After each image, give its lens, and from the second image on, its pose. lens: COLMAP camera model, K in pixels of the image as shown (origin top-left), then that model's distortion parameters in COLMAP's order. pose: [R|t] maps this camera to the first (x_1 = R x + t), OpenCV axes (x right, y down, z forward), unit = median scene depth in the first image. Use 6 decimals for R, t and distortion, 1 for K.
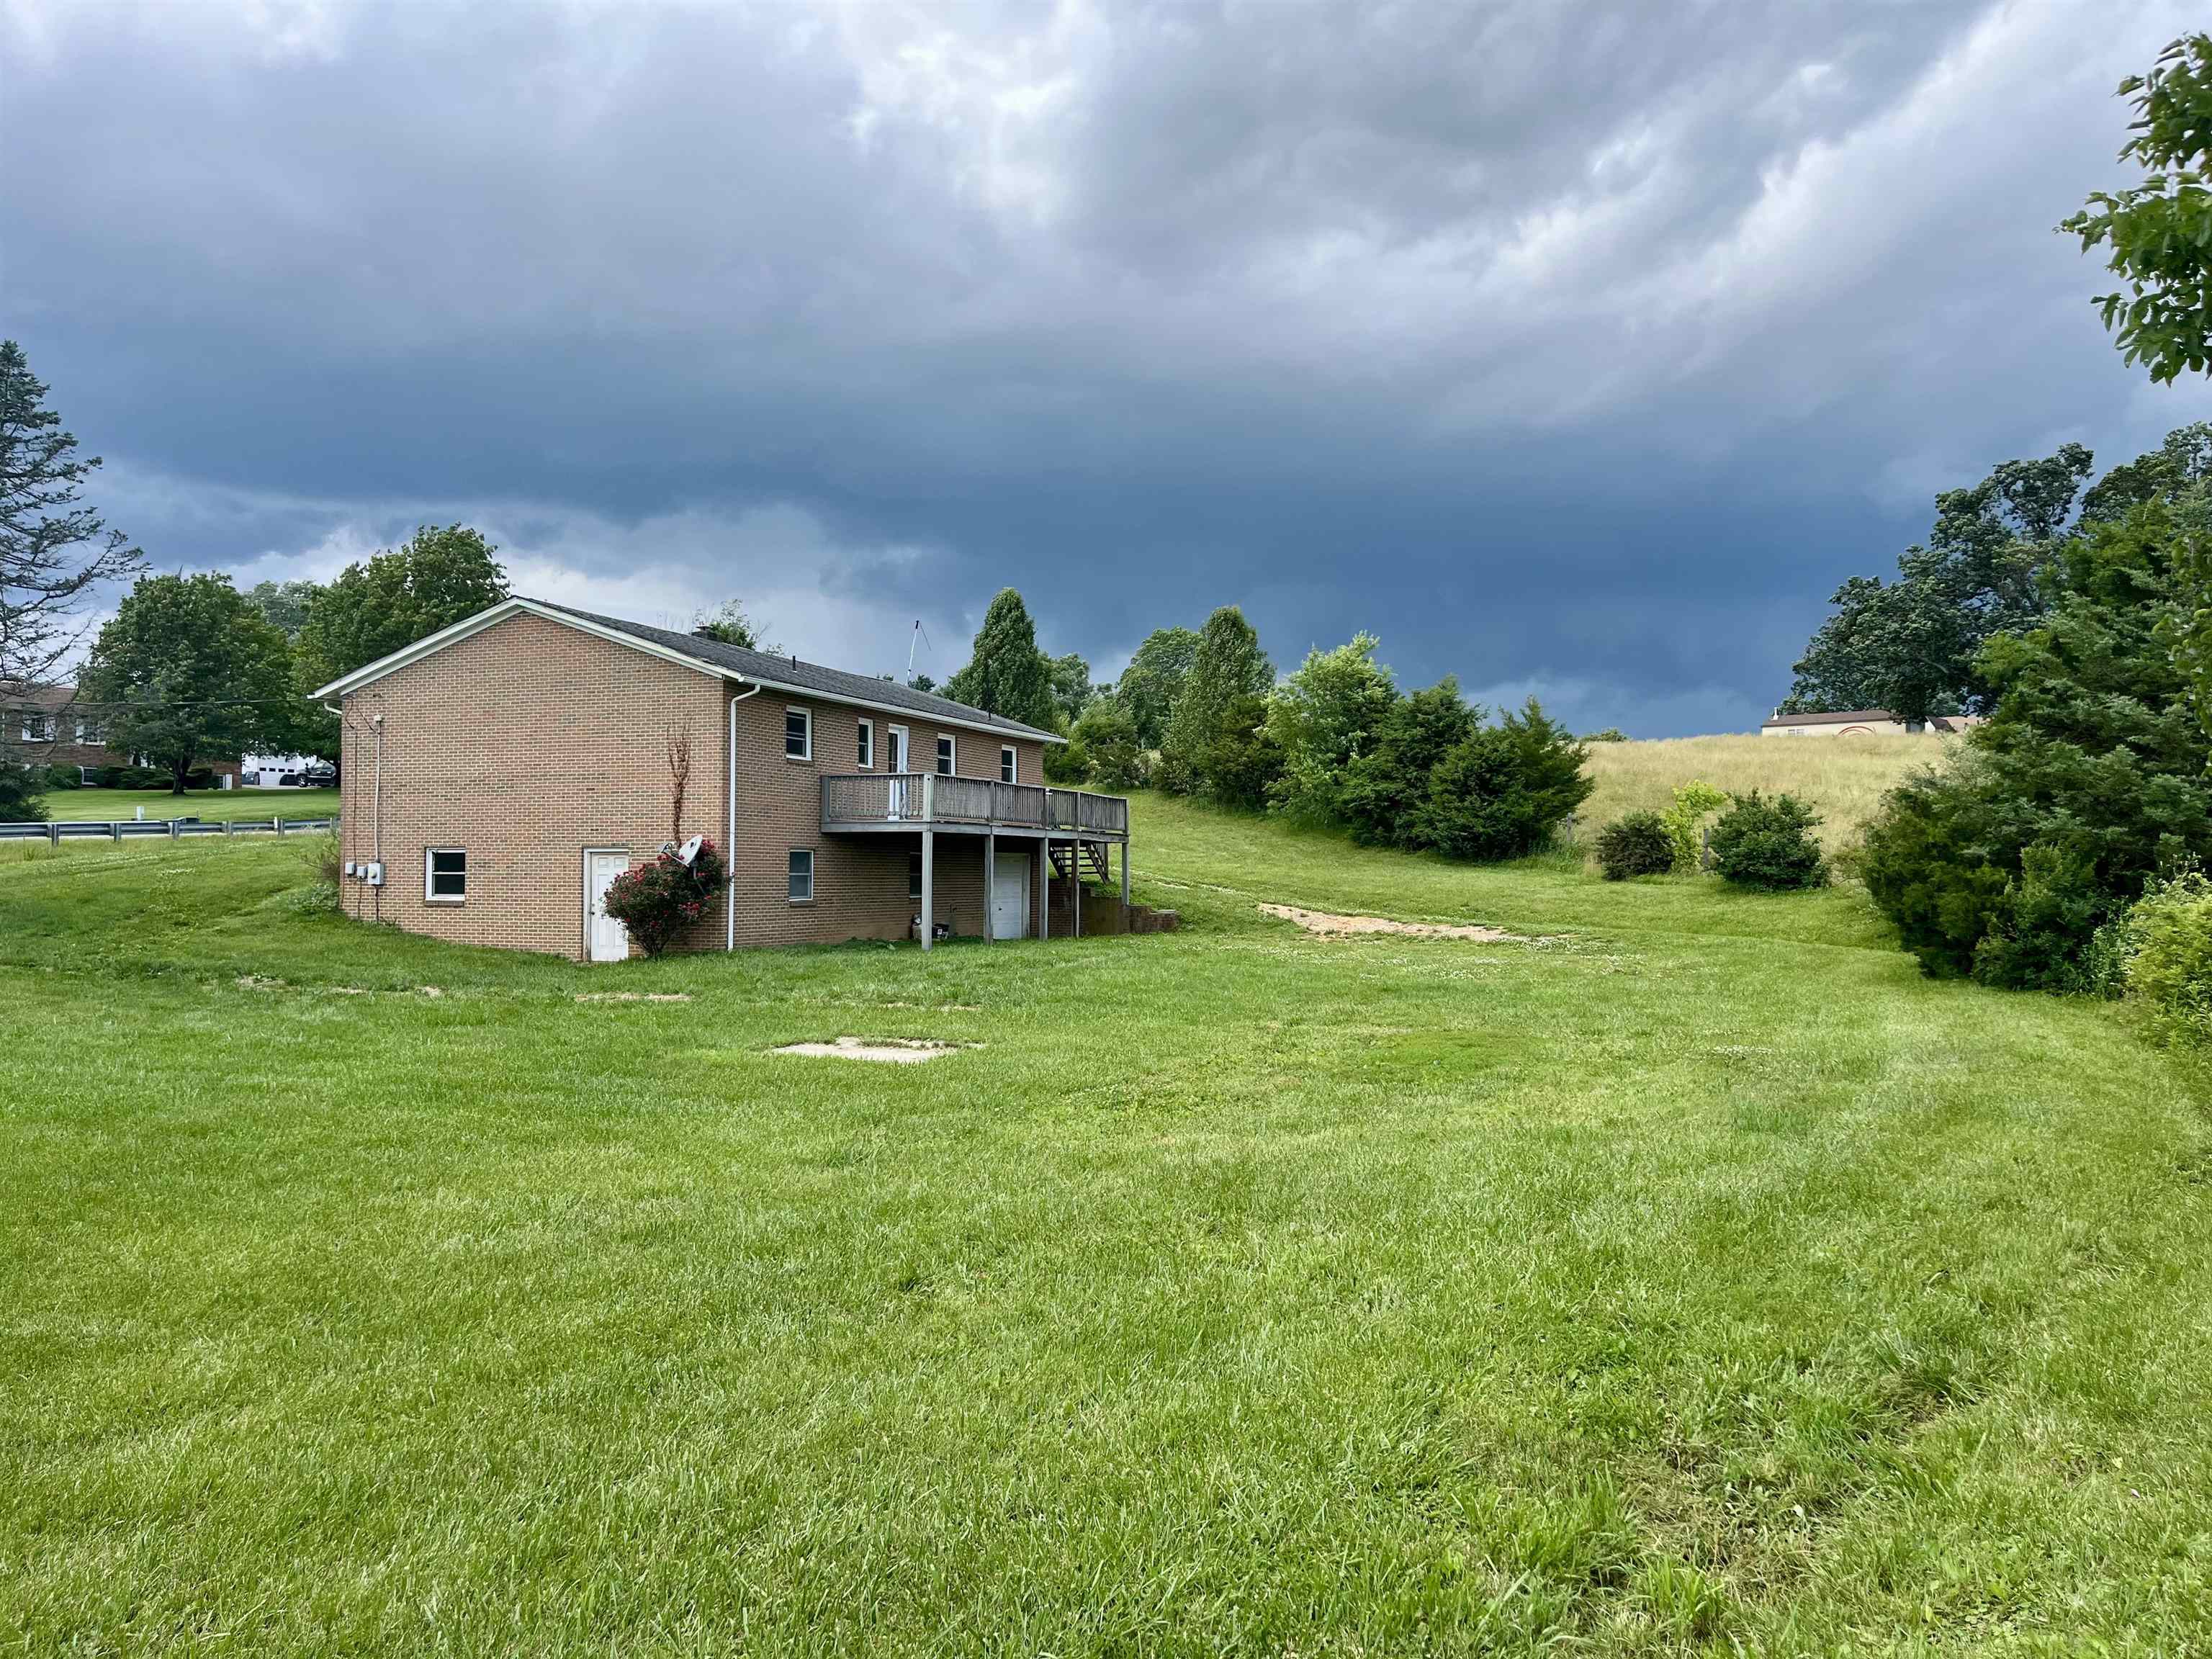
lens RADIAL K [[1659.7, 0, 1108.1], [0, 1659.7, 842.3], [0, 0, 1]] dist [0.060734, -0.071747]
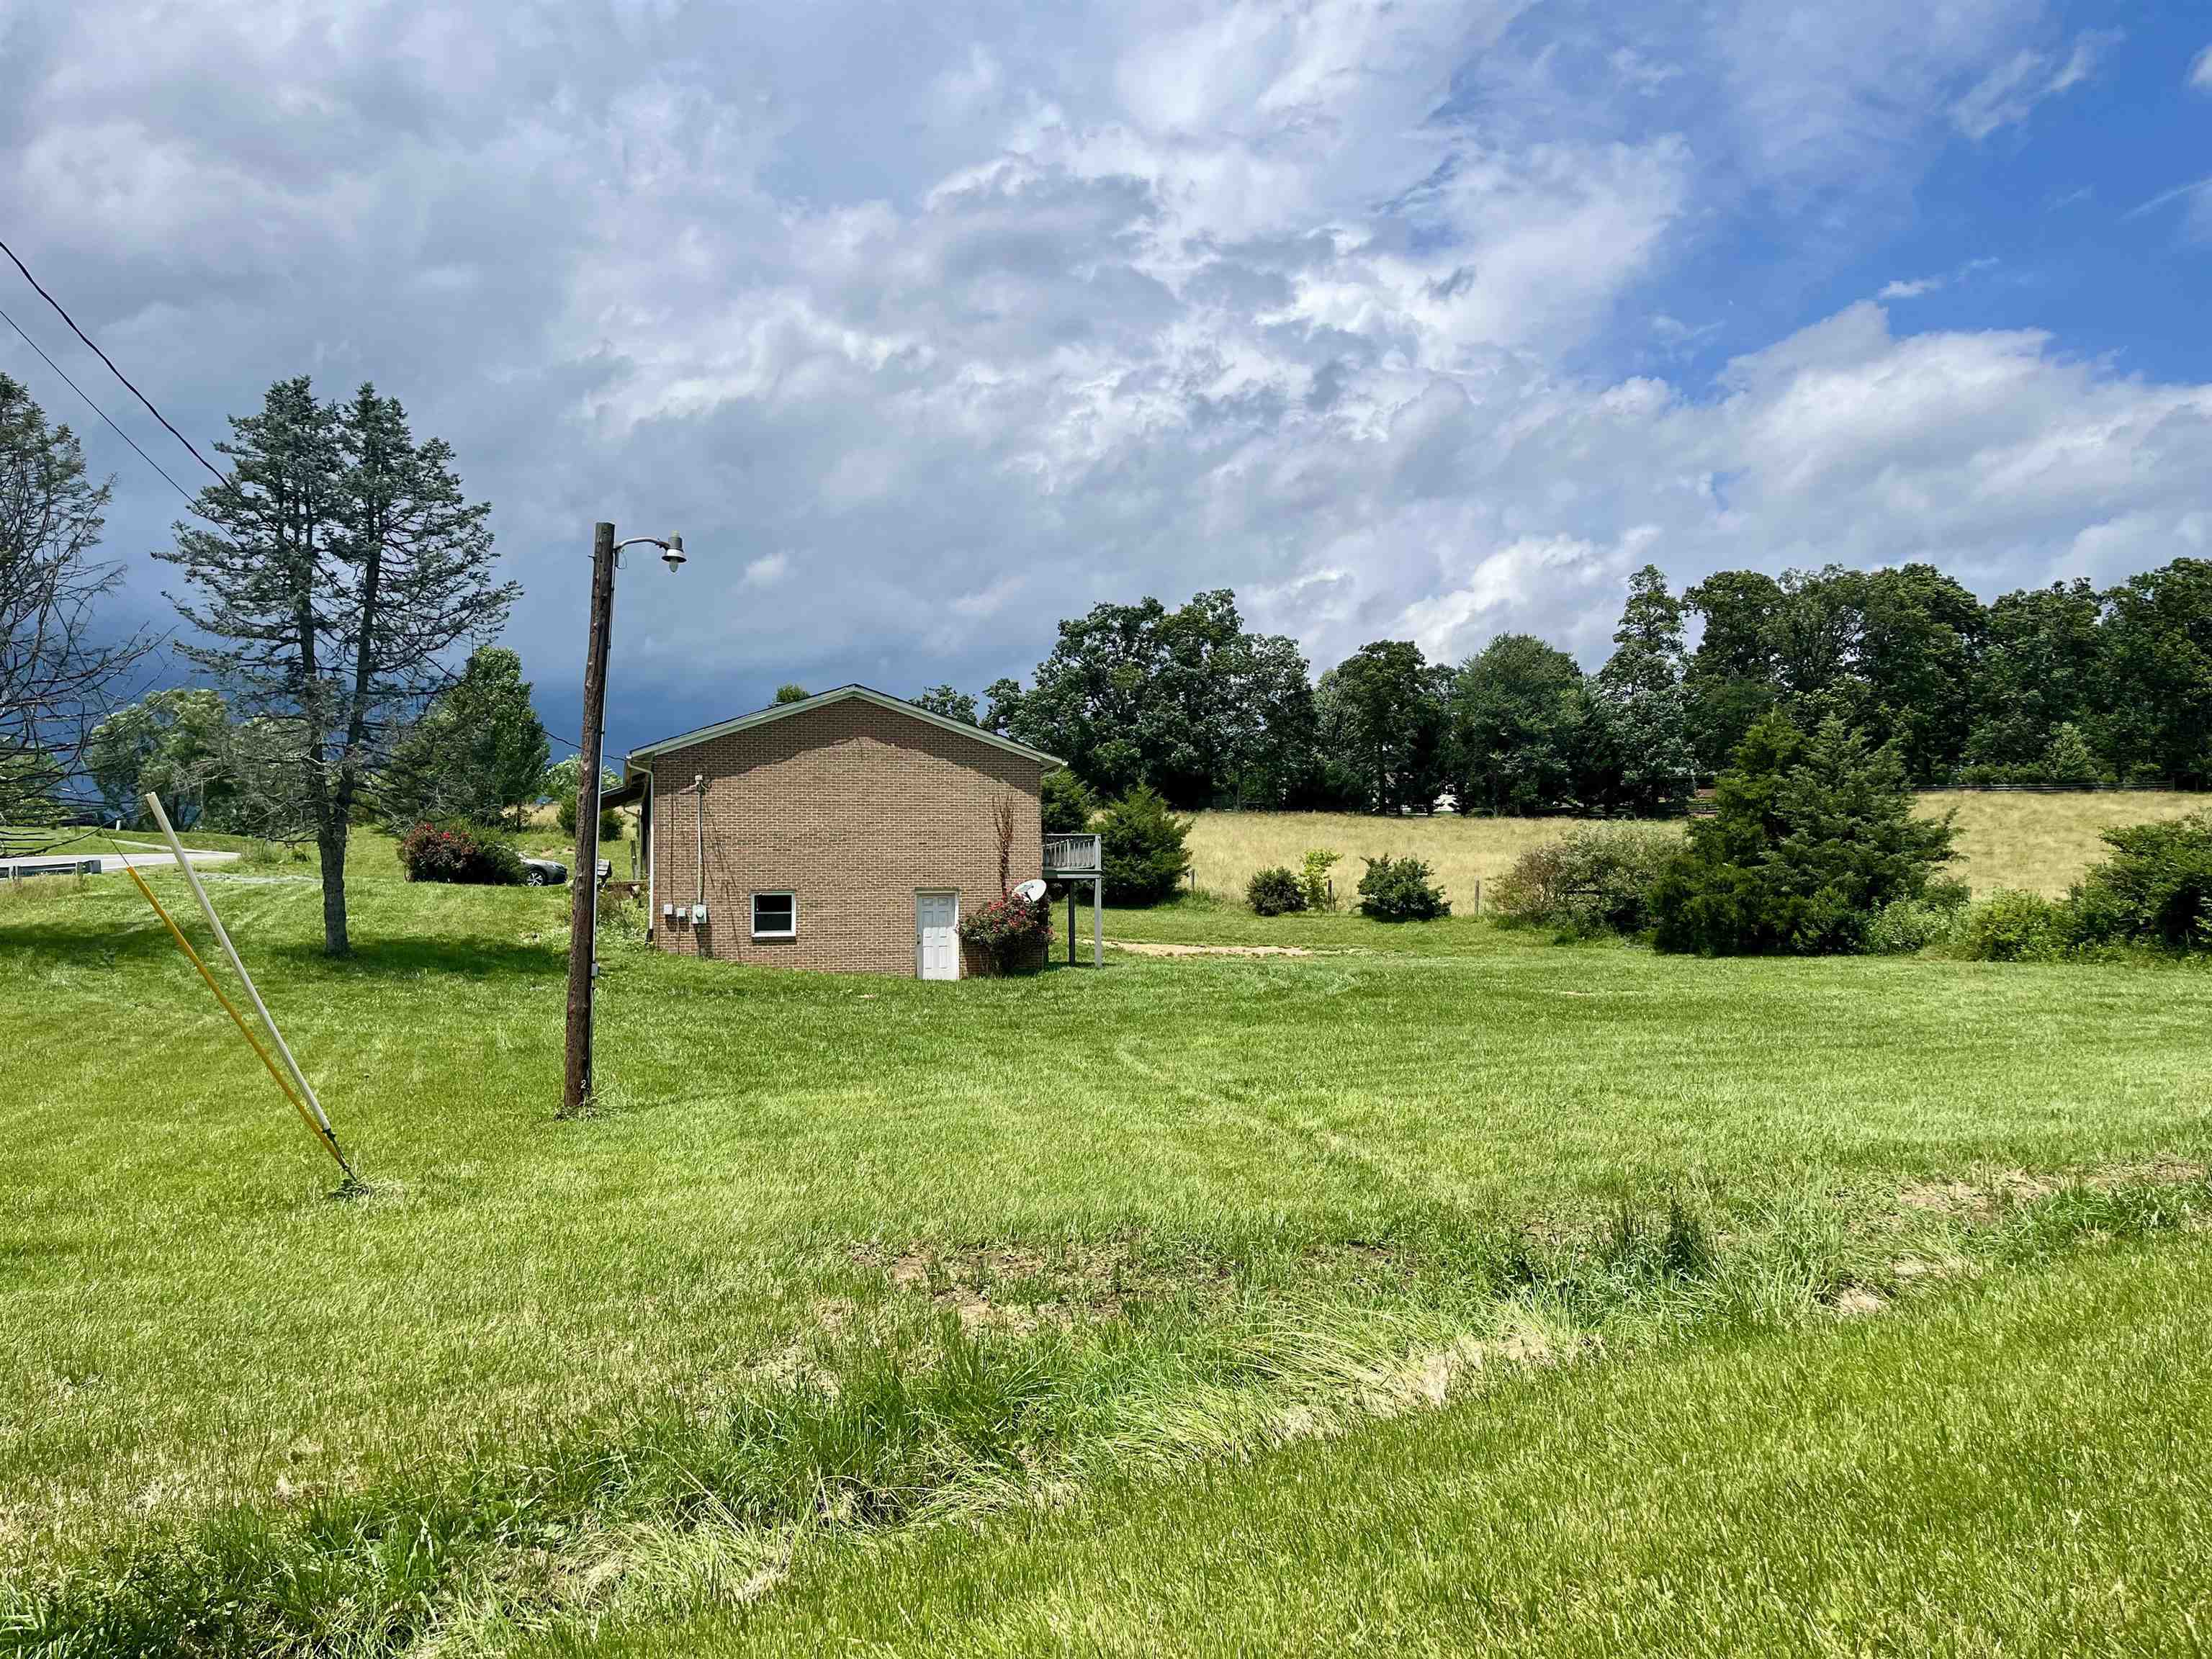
lens RADIAL K [[1659.7, 0, 1108.1], [0, 1659.7, 842.3], [0, 0, 1]] dist [0.060734, -0.071747]
pose [[0.785547, 0.020287, 0.618470, -0.931637], [-0.000062, 0.999465, -0.032705, 0.007627], [-0.618802, 0.025653, 0.785128, -0.062928]]
